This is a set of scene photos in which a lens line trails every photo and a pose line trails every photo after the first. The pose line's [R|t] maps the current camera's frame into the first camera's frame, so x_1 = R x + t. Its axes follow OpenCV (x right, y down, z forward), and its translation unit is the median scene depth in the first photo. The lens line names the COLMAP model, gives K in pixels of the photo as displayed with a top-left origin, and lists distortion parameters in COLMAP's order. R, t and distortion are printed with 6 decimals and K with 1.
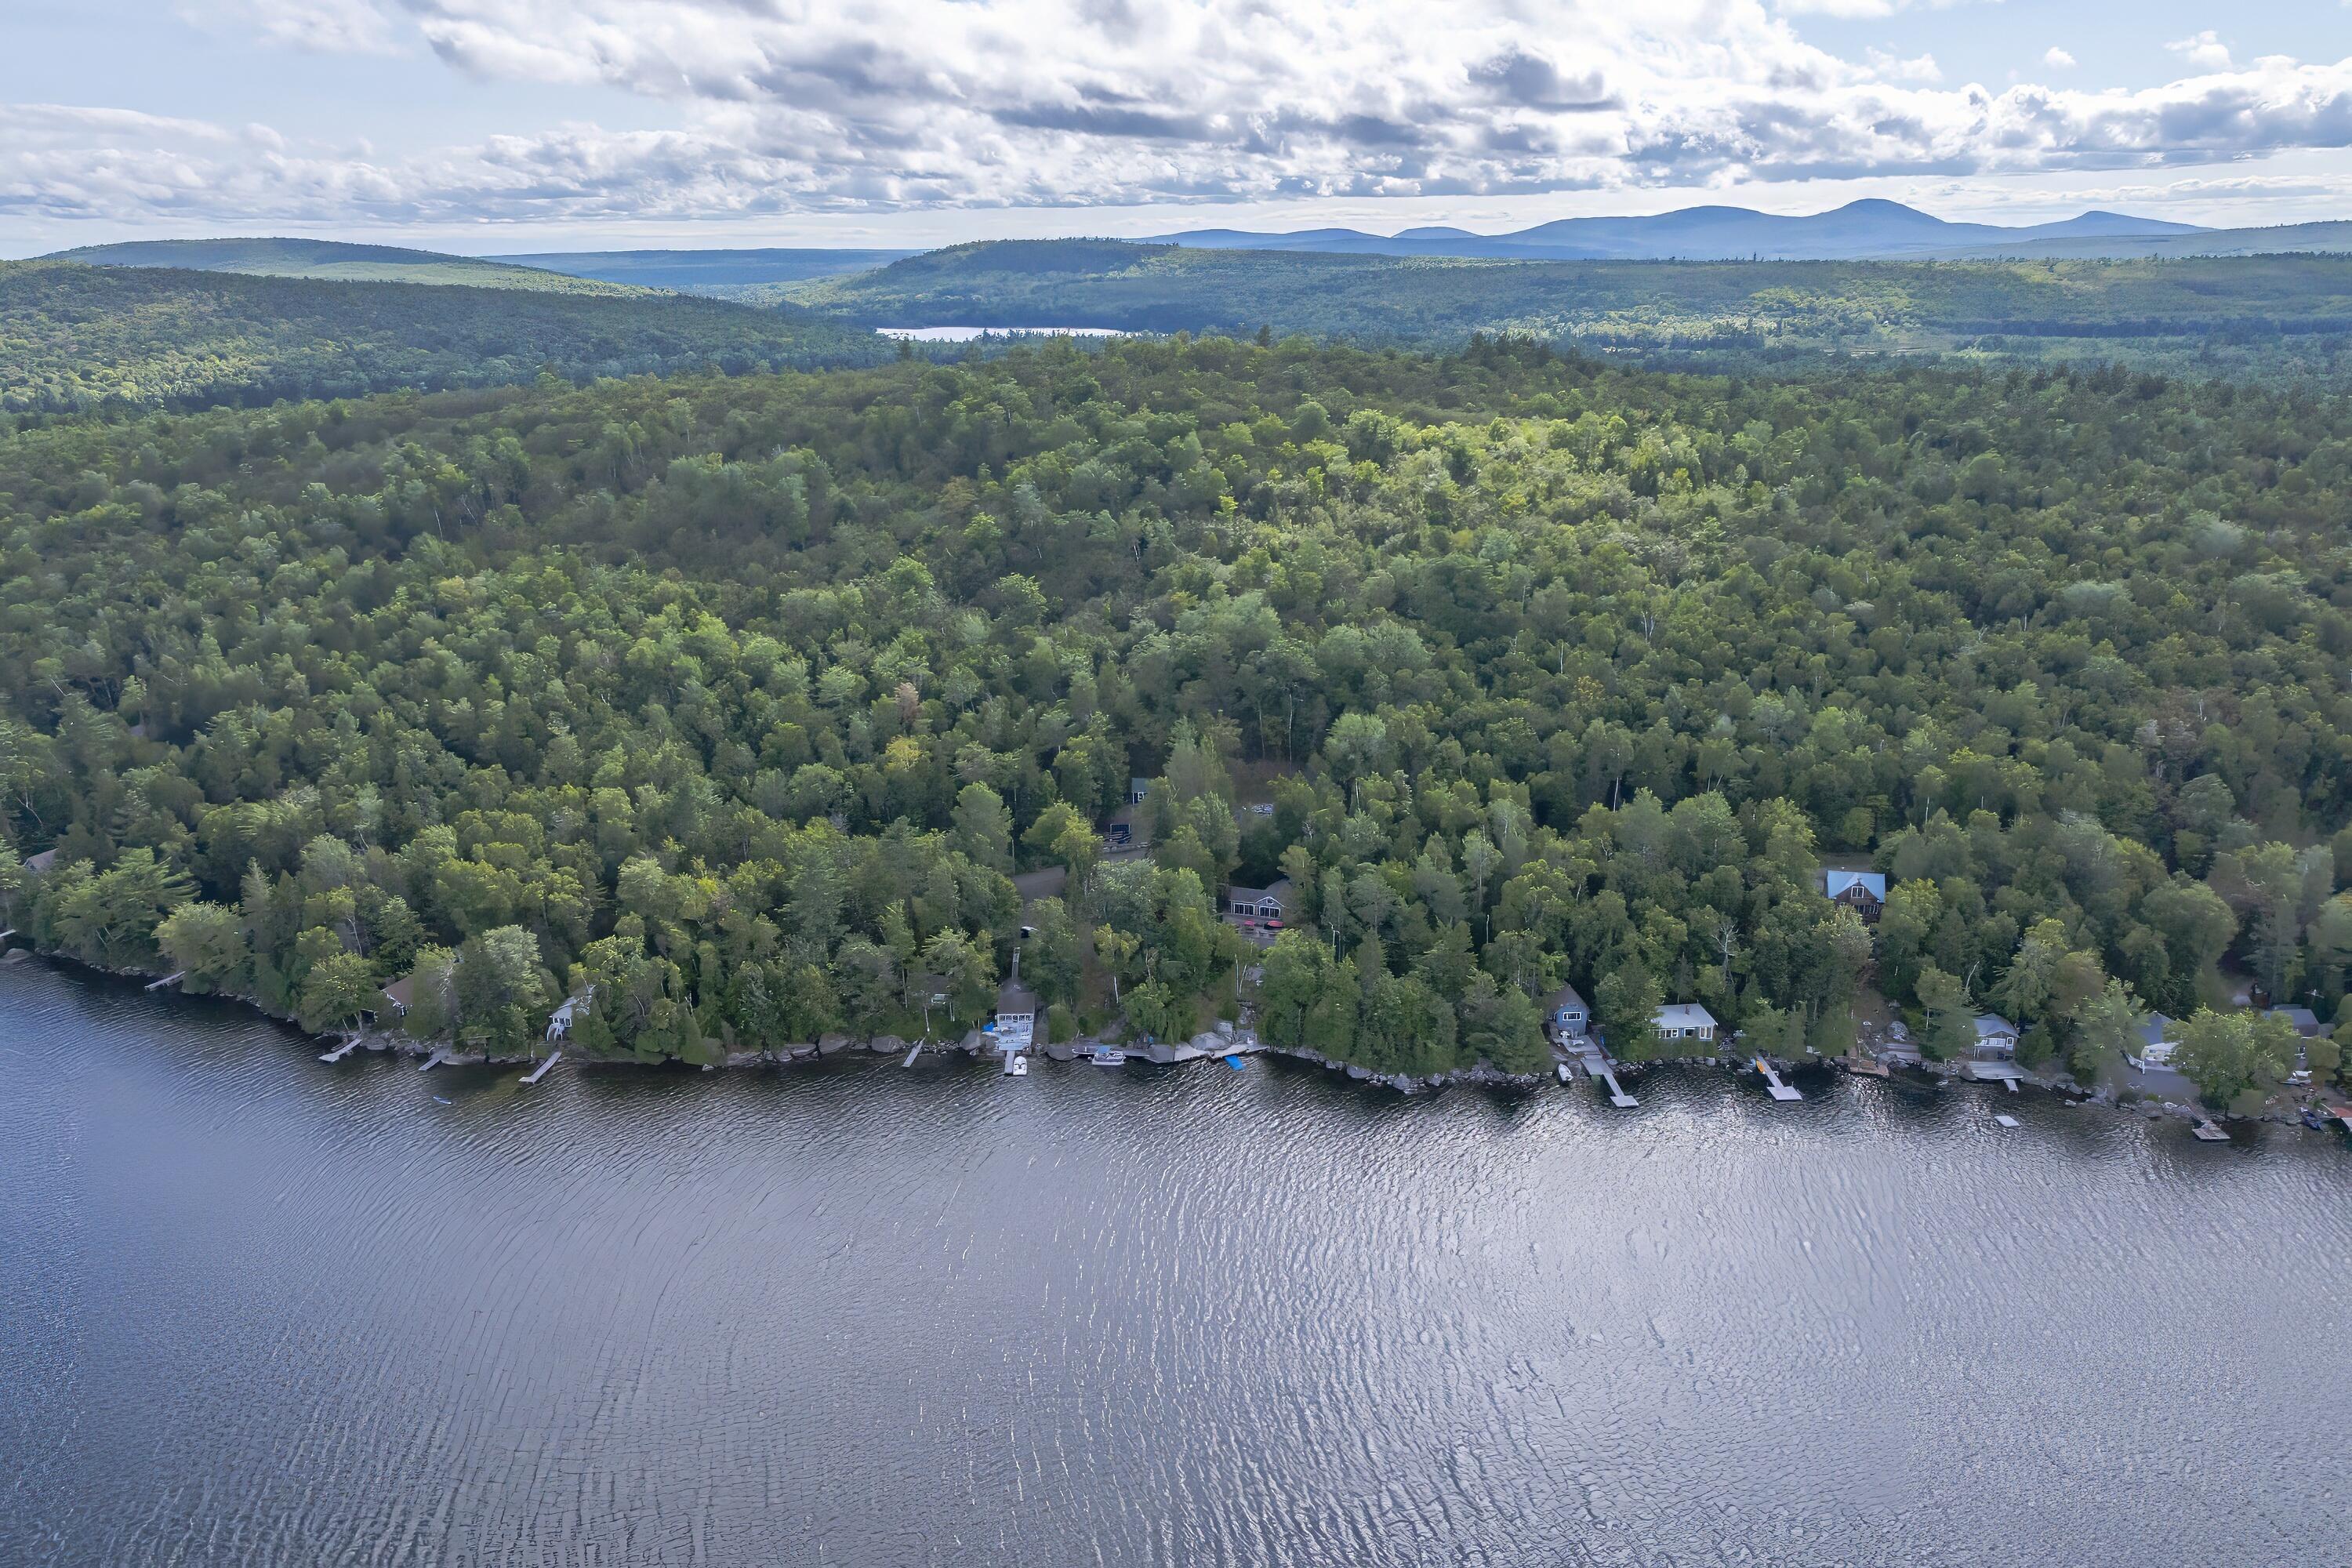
lens RADIAL K [[1597.7, 0, 1178.2], [0, 1597.7, 878.5], [0, 0, 1]] dist [-0.077348, 0.034309]
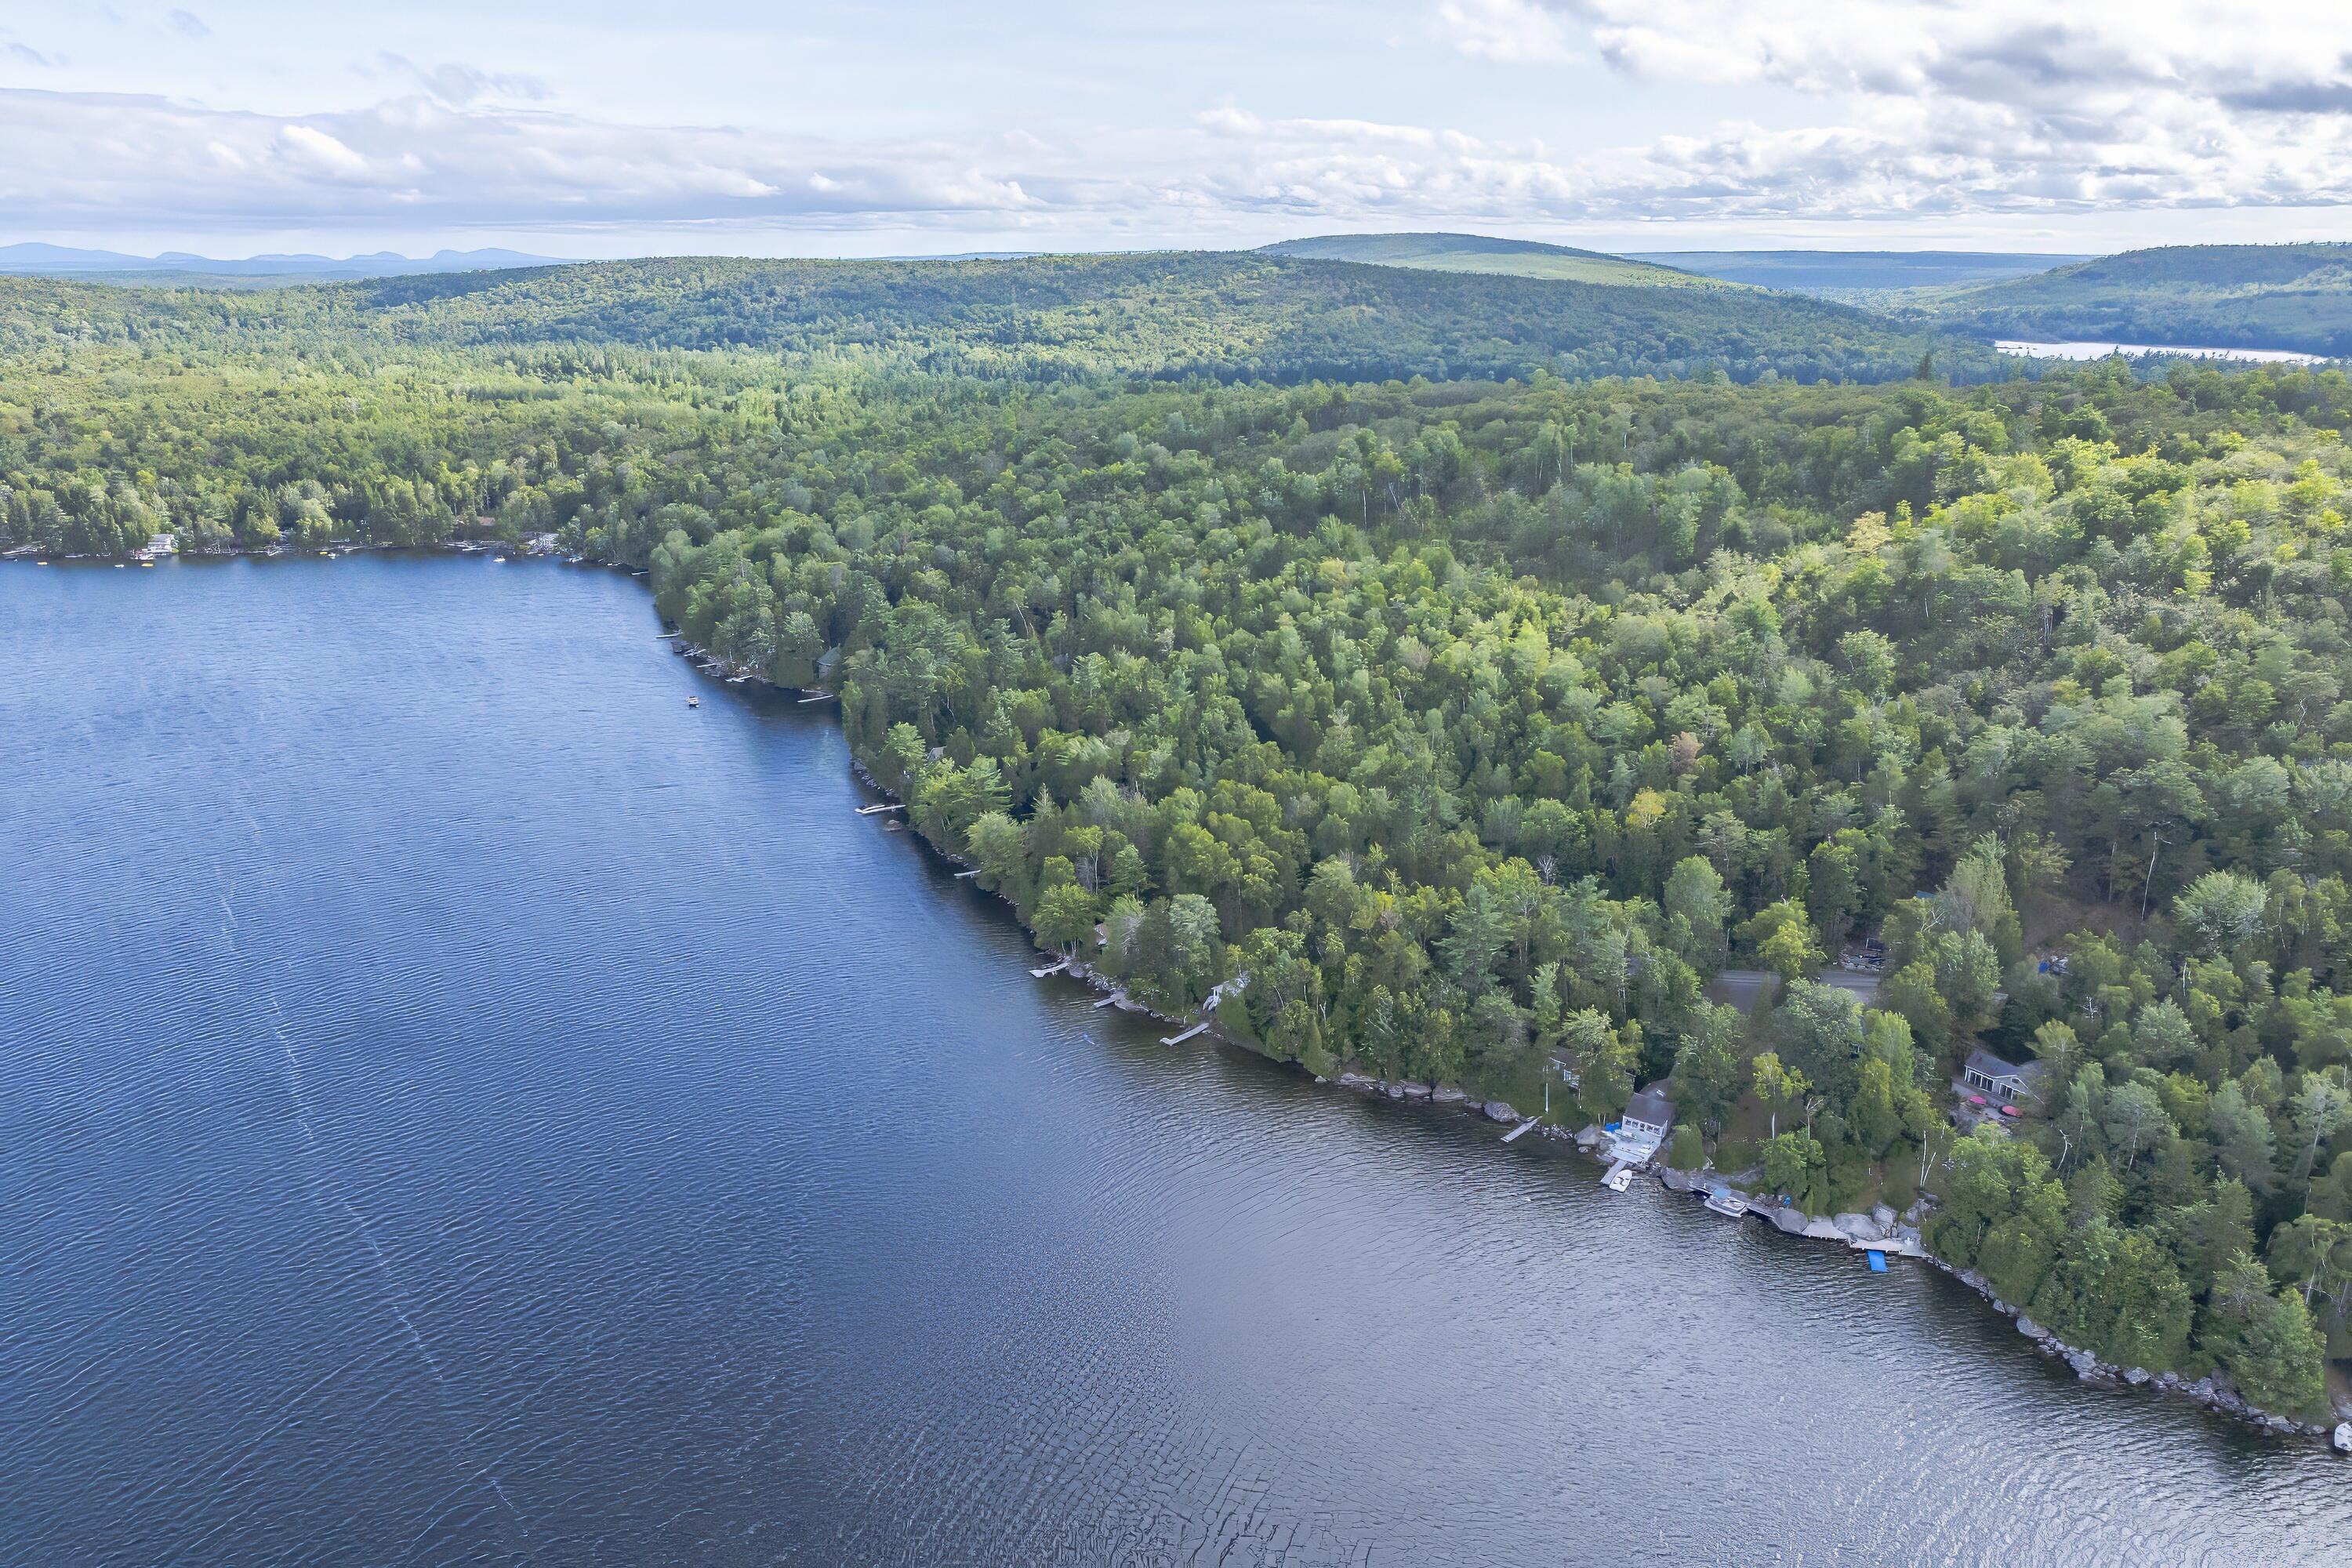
lens RADIAL K [[1597.7, 0, 1178.2], [0, 1597.7, 878.5], [0, 0, 1]] dist [-0.077348, 0.034309]
pose [[0.781339, 0.219127, -0.584374, 0.134167], [-0.218716, 0.973095, 0.072454, -0.039841], [0.584528, 0.071201, 0.808243, 0.097064]]
